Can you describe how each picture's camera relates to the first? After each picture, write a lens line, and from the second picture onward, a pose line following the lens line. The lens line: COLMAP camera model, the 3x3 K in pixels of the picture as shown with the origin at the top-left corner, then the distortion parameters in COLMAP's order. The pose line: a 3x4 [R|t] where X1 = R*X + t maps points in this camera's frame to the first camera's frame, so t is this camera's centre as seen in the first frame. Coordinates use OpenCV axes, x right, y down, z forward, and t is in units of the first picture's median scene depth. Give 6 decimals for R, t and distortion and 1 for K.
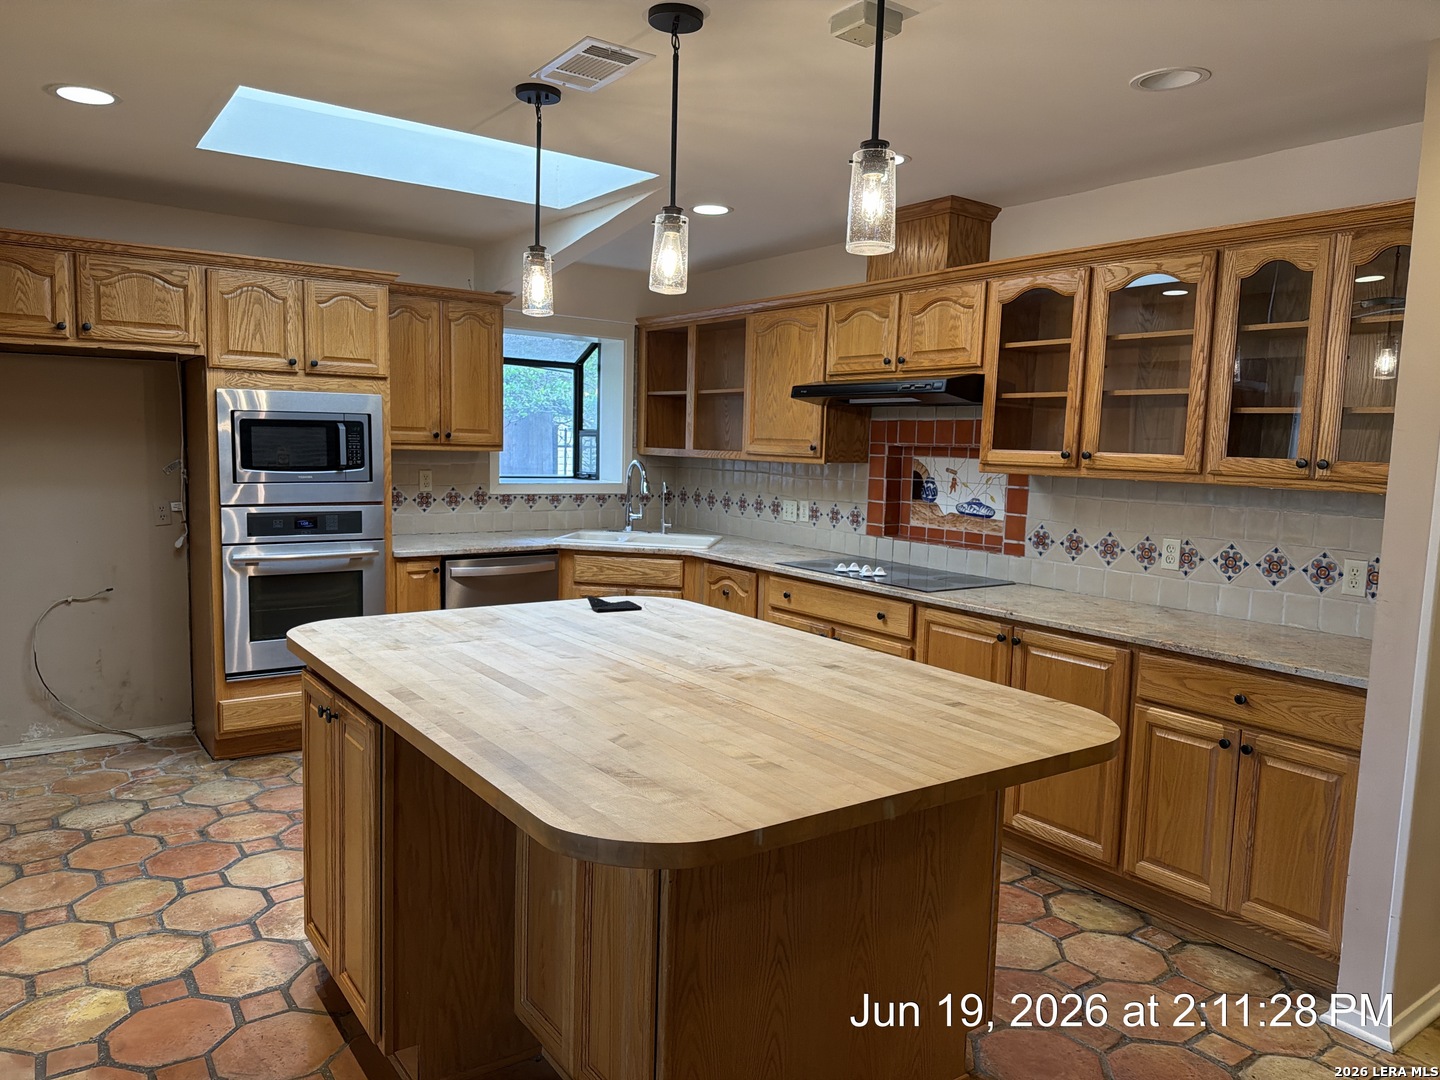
lens RADIAL K [[992.8, 0, 712.8], [0, 992.8, 559.0], [0, 0, 1]] dist [0.021927, -0.055195]
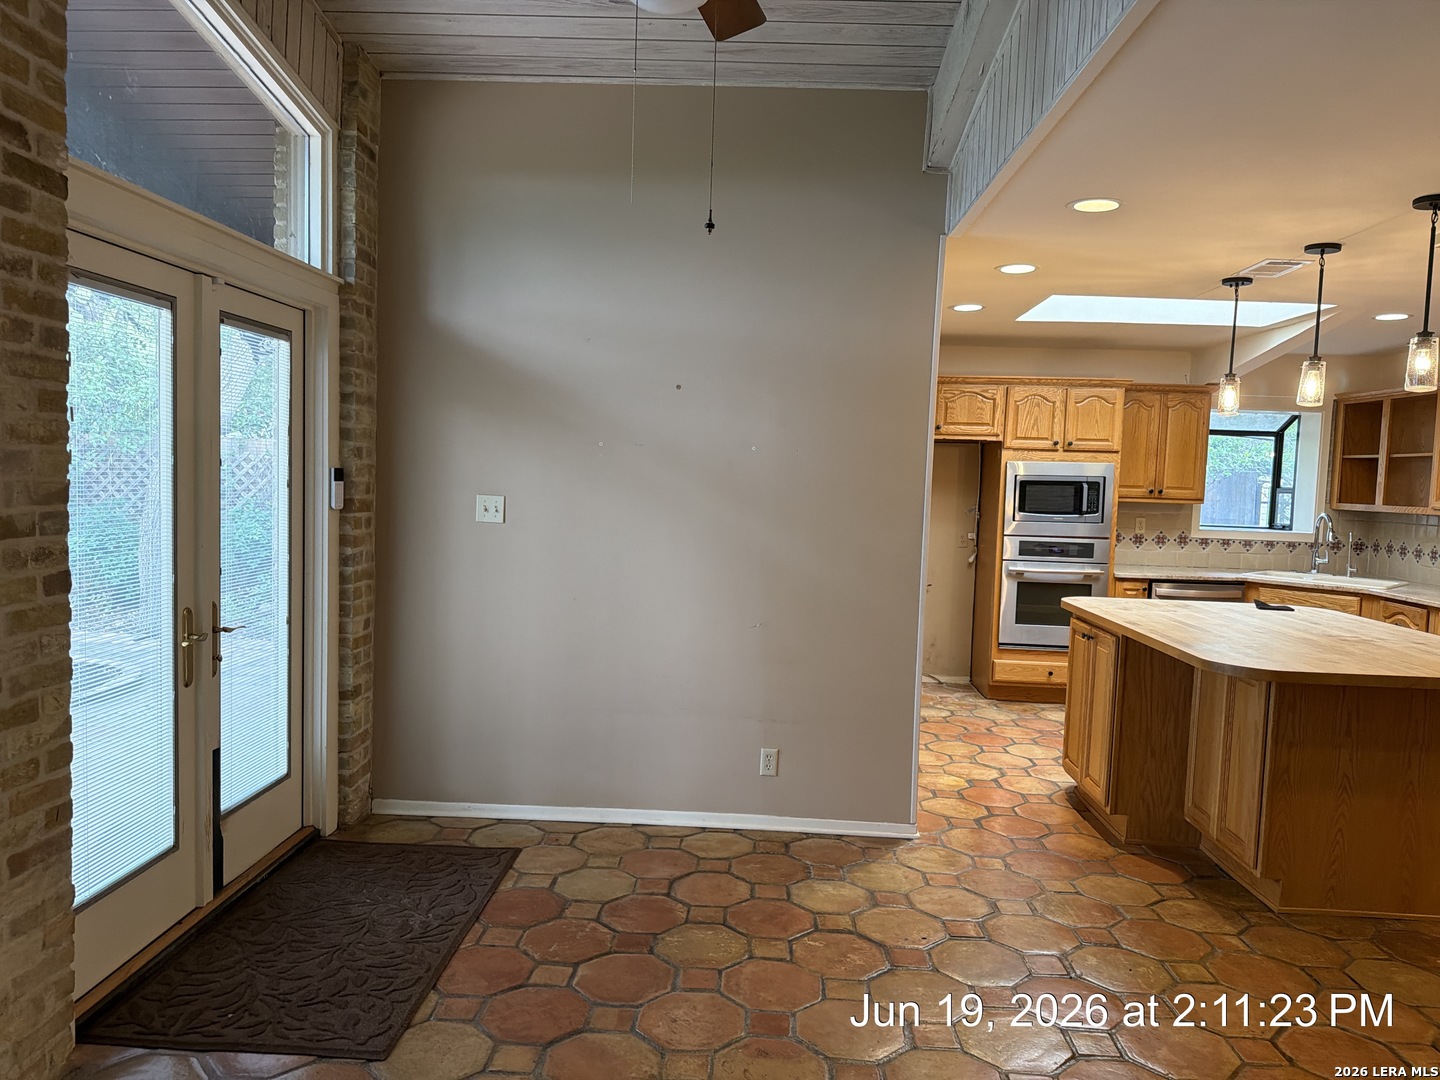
lens RADIAL K [[992.8, 0, 712.8], [0, 992.8, 559.0], [0, 0, 1]] dist [0.021927, -0.055195]
pose [[0.782889, 0.048716, -0.620251, 0.112044], [-0.082996, 0.996197, -0.026514, 0.059141], [0.616601, 0.072235, 0.783955, -0.477783]]
